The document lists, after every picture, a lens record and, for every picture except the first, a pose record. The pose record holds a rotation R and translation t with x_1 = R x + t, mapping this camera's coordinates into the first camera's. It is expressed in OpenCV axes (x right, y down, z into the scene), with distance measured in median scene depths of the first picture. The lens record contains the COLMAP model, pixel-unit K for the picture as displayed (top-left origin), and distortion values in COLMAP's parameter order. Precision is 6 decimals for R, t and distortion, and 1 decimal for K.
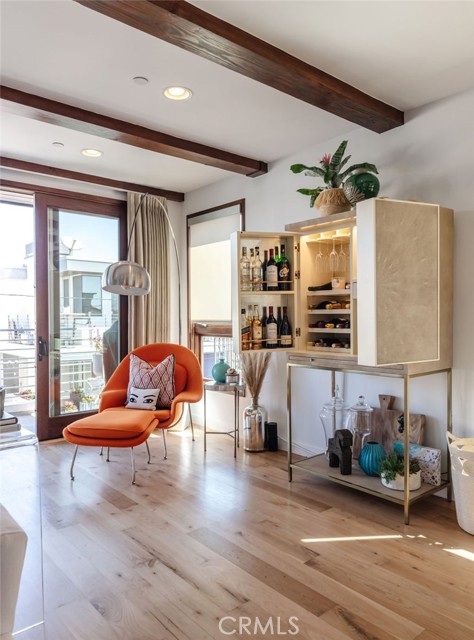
lens RADIAL K [[461.2, 0, 227.7], [0, 461.2, 333.0], [0, 0, 1]] dist [0.003758, 0.001389]
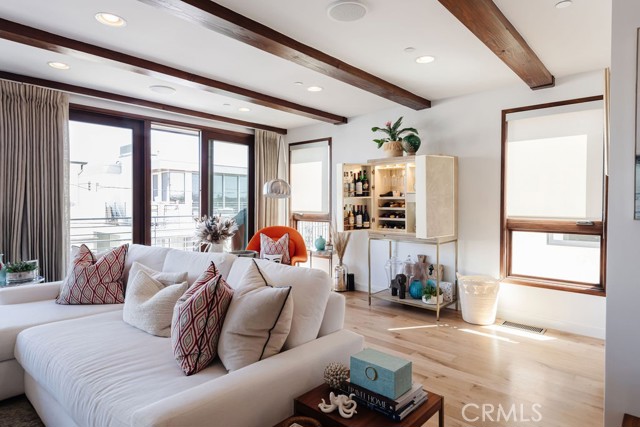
lens RADIAL K [[361.2, 0, 318.8], [0, 361.2, 208.5], [0, 0, 1]] dist [0.002237, 0.000448]
pose [[0.989288, 0.001898, 0.145966, -0.259868], [0.000784, 0.999832, -0.018315, -0.021008], [-0.145976, 0.018234, 0.989120, -0.340221]]
